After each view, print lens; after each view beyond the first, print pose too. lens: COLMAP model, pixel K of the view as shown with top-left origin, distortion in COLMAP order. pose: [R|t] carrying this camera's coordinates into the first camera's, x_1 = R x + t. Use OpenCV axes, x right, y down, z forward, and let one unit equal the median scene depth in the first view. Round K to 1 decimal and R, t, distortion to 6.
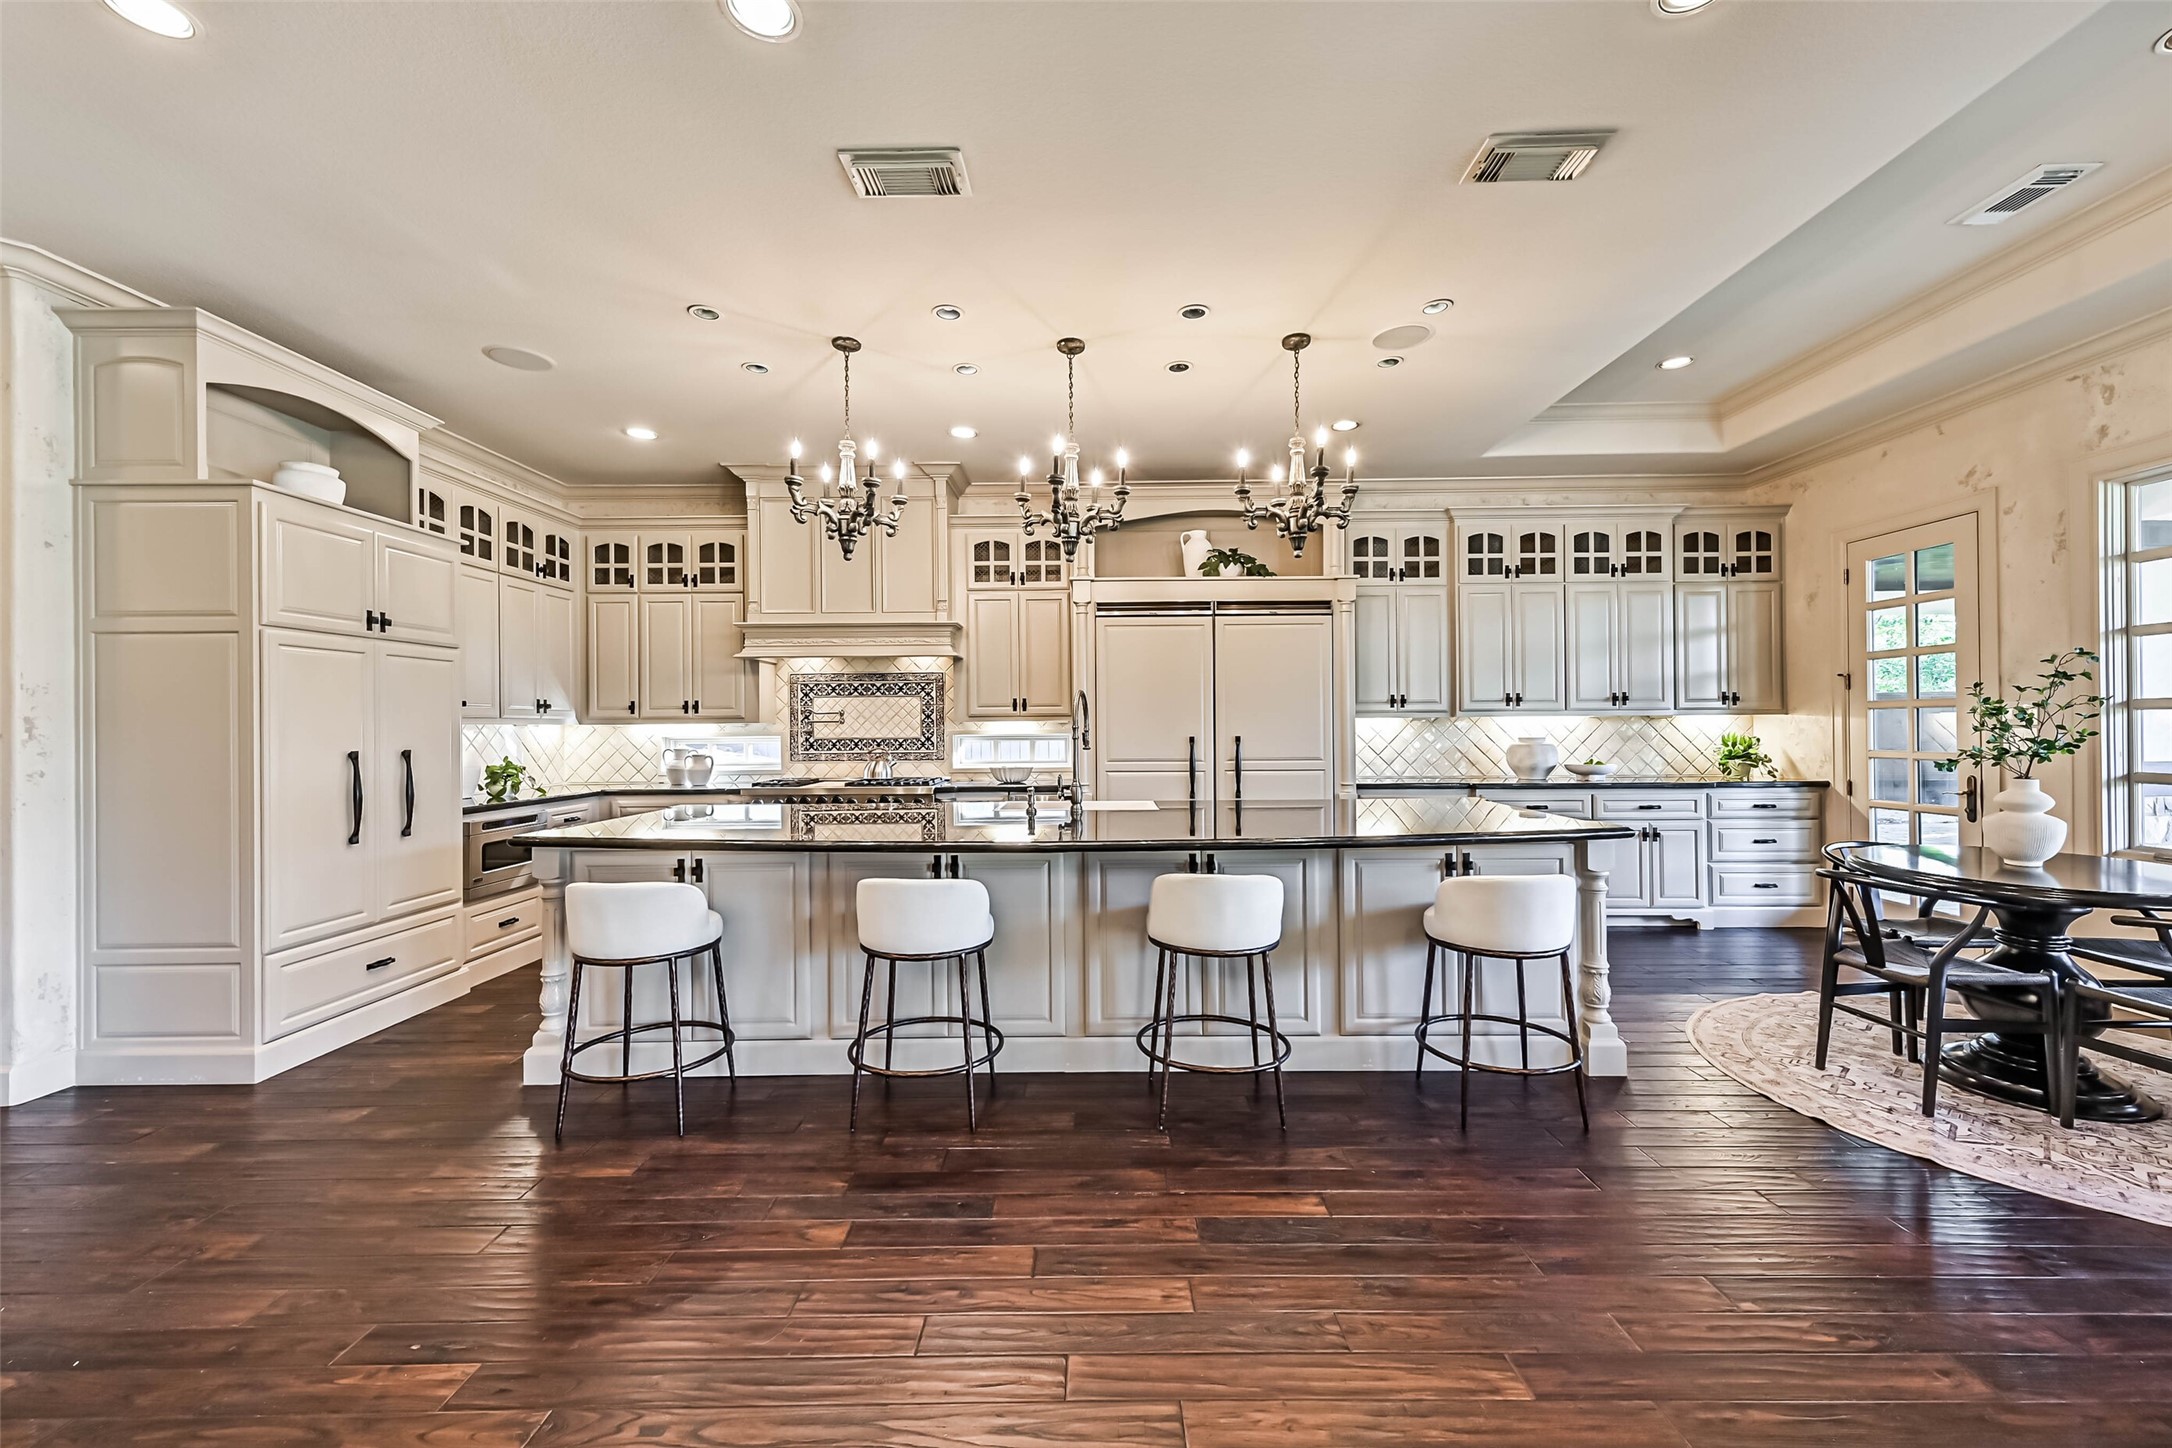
lens RADIAL K [[864.7, 0, 1096.2], [0, 864.7, 728.0], [0, 0, 1]] dist [0.002495, 0.000177]
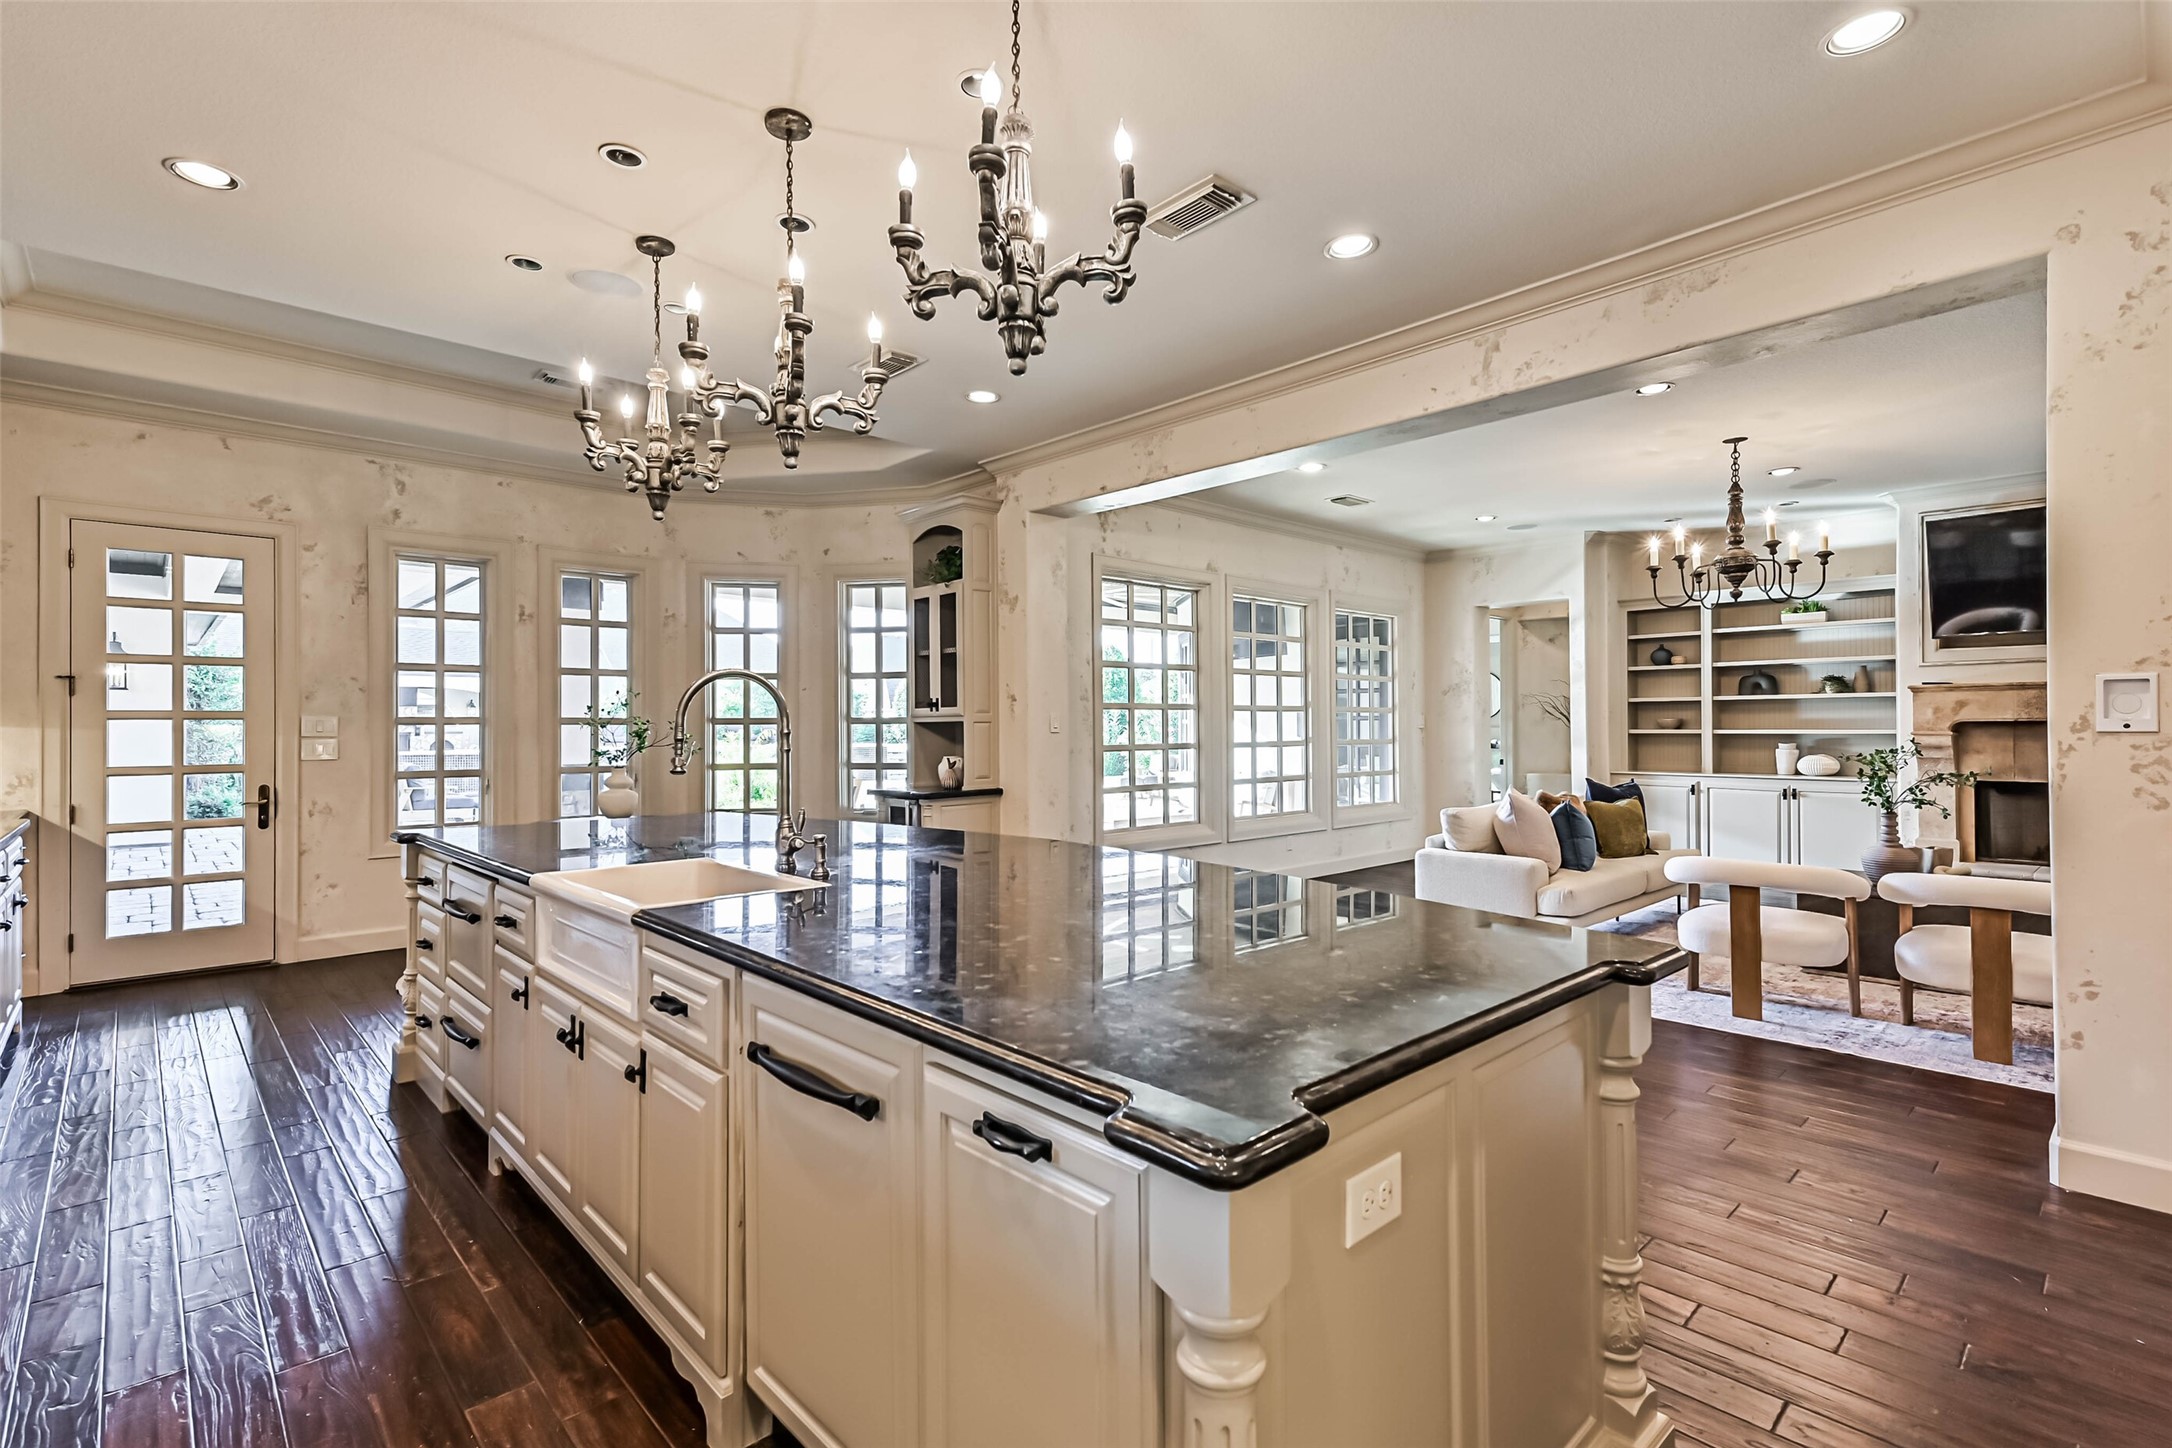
lens RADIAL K [[1002.5, 0, 1094.7], [0, 1002.5, 724.6], [0, 0, 1]] dist [0.019046, -0.000207]
pose [[-0.690753, 0.013121, 0.722971, -0.480796], [0.011038, 0.999910, -0.007601, 0.001375], [-0.723006, 0.002730, -0.690836, 0.917189]]
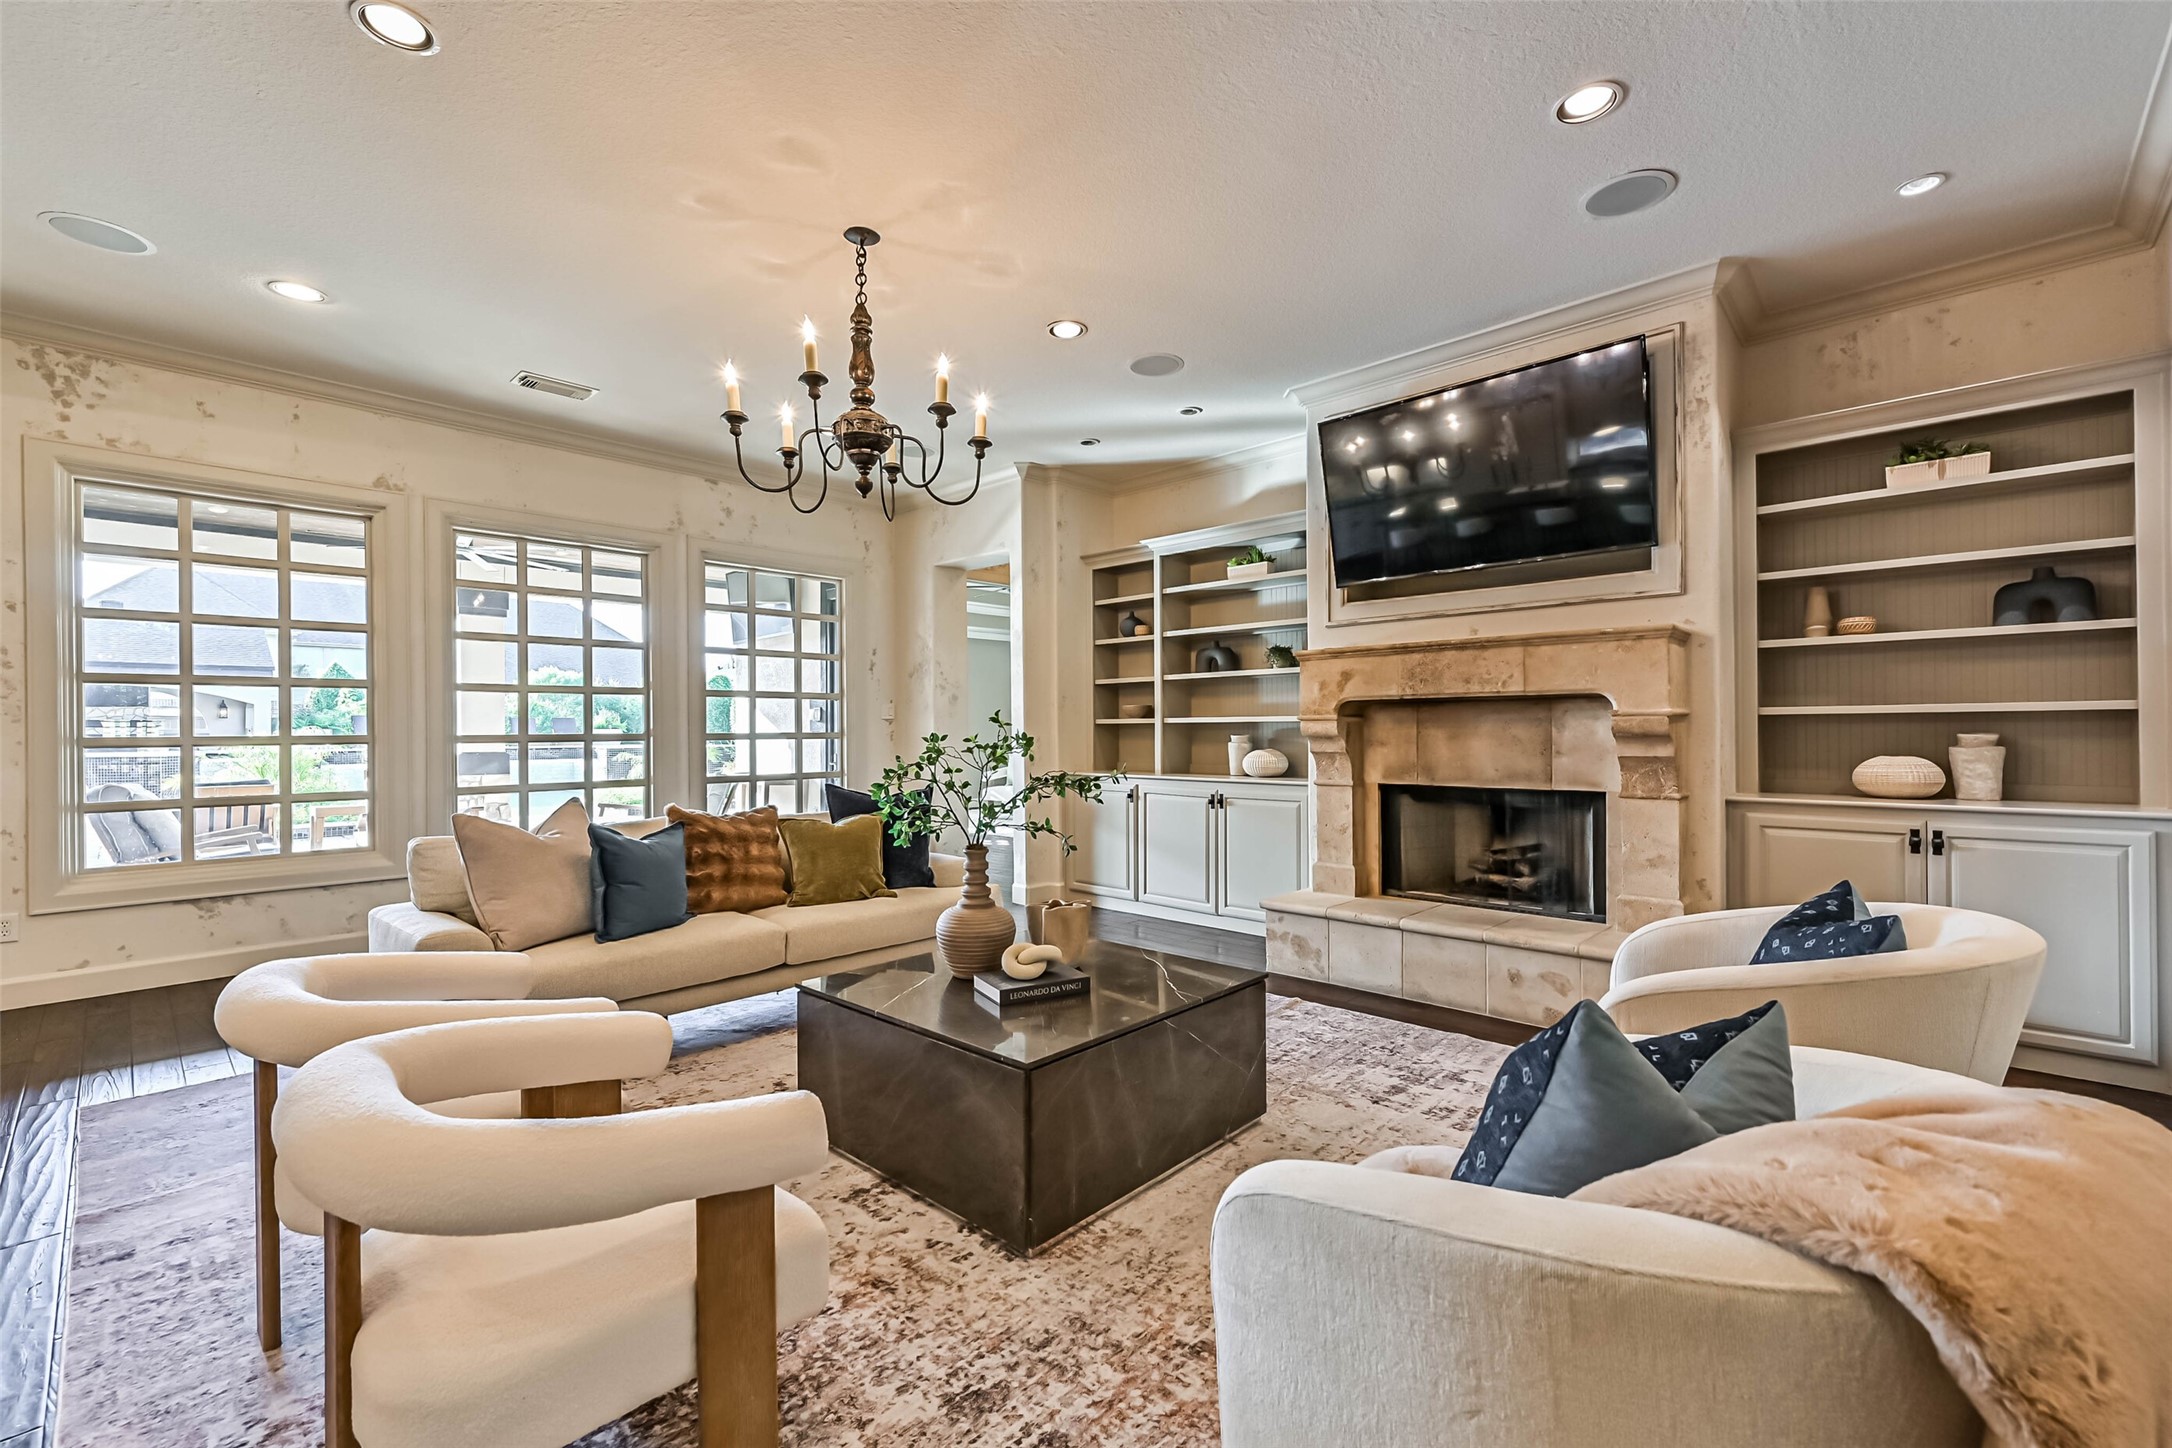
lens RADIAL K [[902.7, 0, 1096.8], [0, 902.7, 731.6], [0, 0, 1]] dist [-0.000457, -0.000019]
pose [[-0.736876, 0.011384, 0.675932, -0.683317], [0.012756, 0.999914, -0.002934, 0.026100], [-0.675908, 0.006460, -0.736958, 0.014484]]
